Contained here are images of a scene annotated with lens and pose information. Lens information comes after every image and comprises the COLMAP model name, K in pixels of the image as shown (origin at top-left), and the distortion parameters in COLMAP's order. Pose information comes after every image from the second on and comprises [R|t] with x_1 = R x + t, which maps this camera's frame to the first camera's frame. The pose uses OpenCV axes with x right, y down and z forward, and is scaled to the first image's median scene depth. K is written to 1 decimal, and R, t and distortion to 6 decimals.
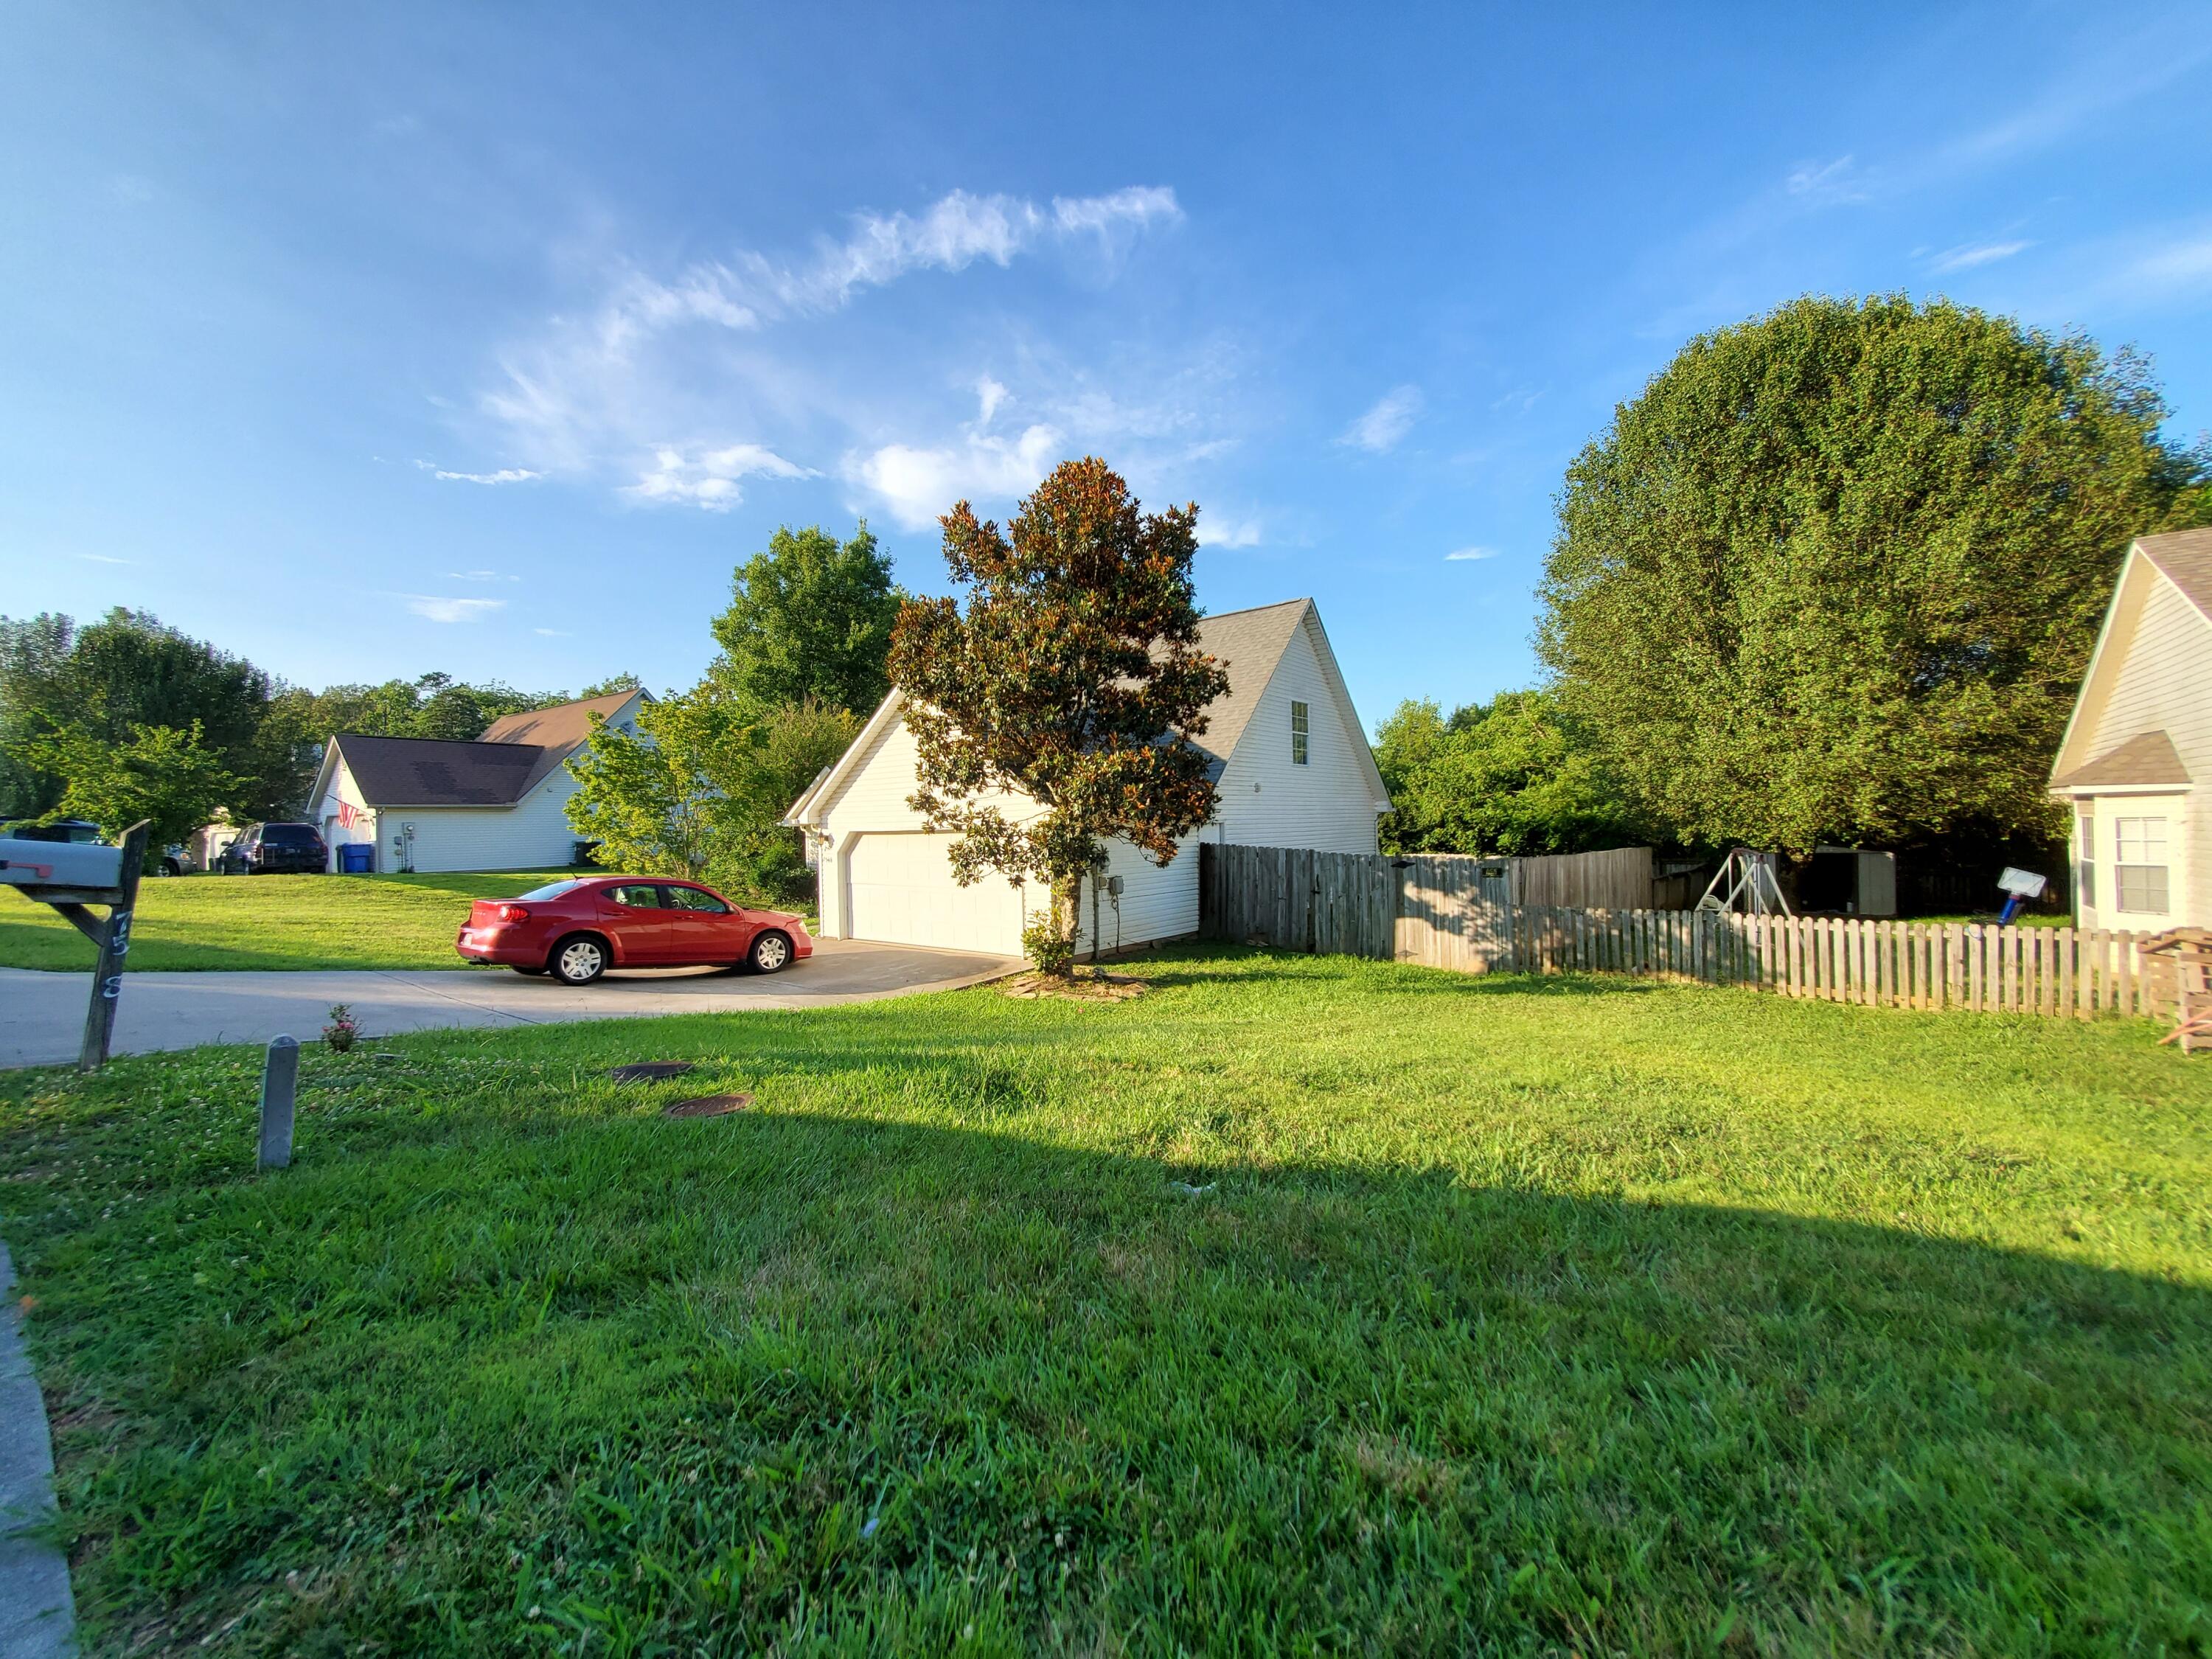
lens RADIAL K [[874.5, 0, 1108.0], [0, 874.5, 825.7], [0, 0, 1]] dist [-0.002592, -0.000973]
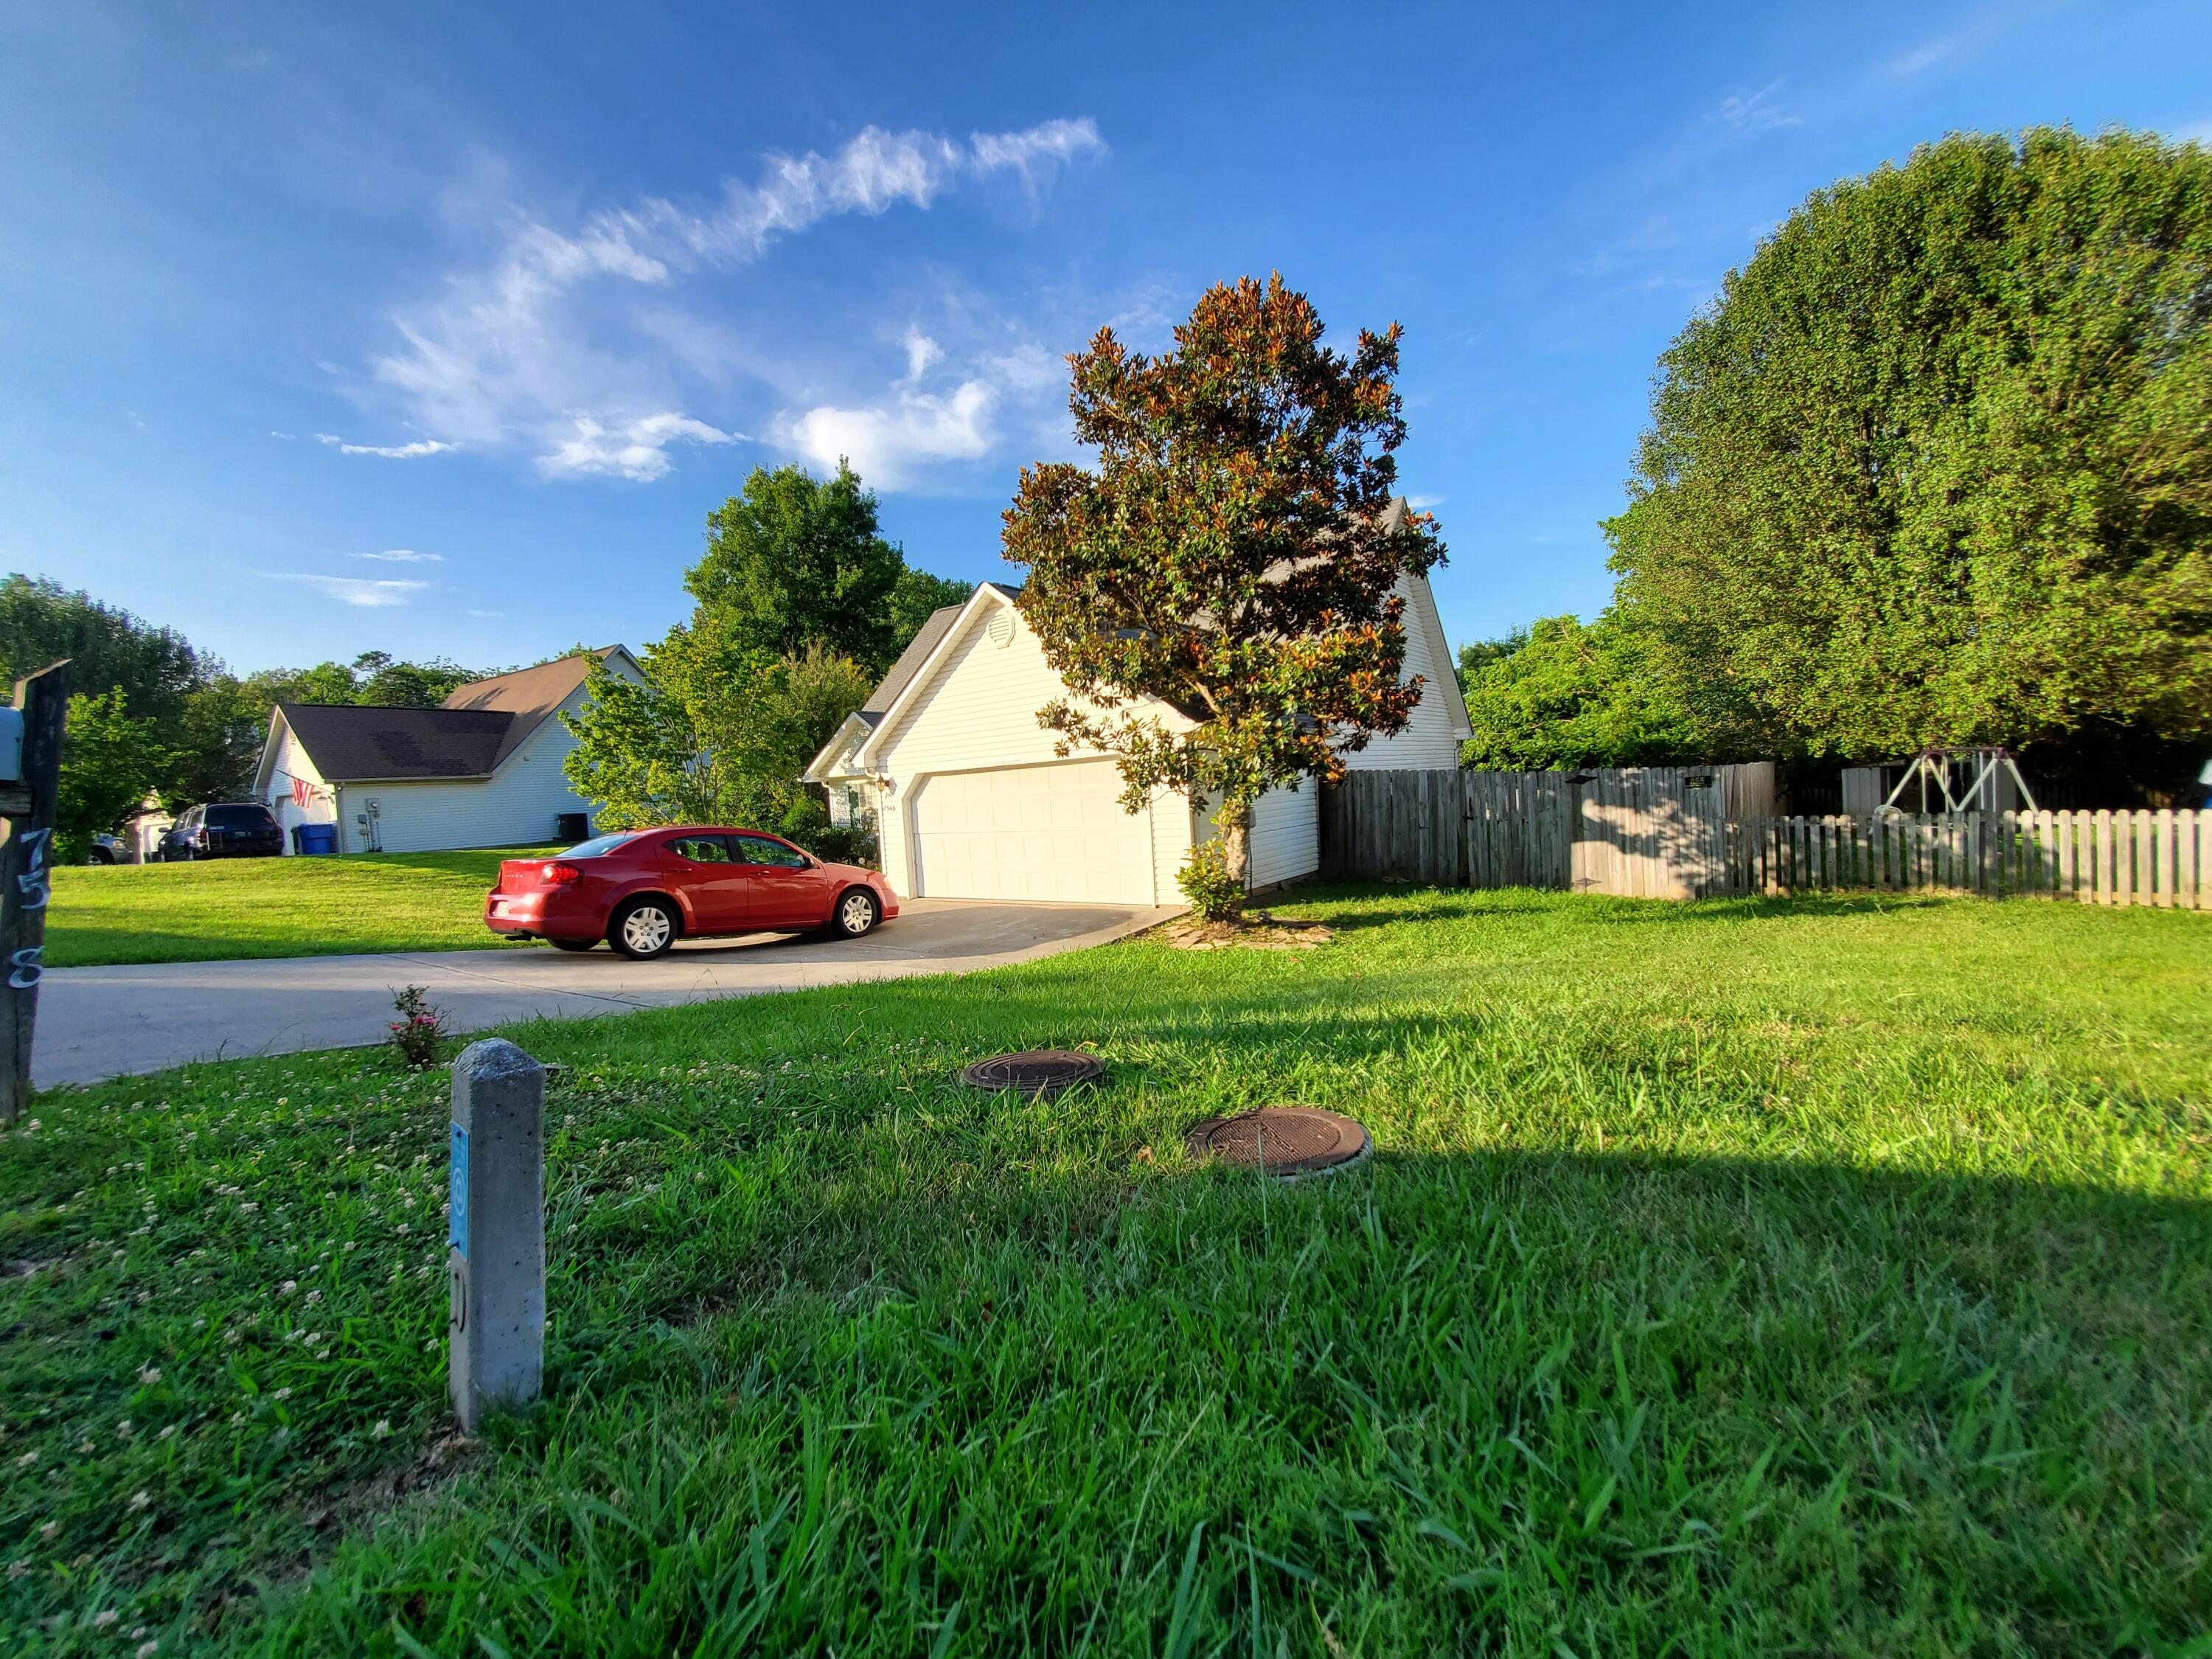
lens RADIAL K [[874.5, 0, 1101.9], [0, 874.5, 829.0], [0, 0, 1]] dist [-0.002592, -0.000973]
pose [[0.998540, -0.041666, 0.034379, -0.143687], [0.040086, 0.998163, 0.045431, 0.029536], [-0.036208, -0.043987, 0.998376, 0.128691]]
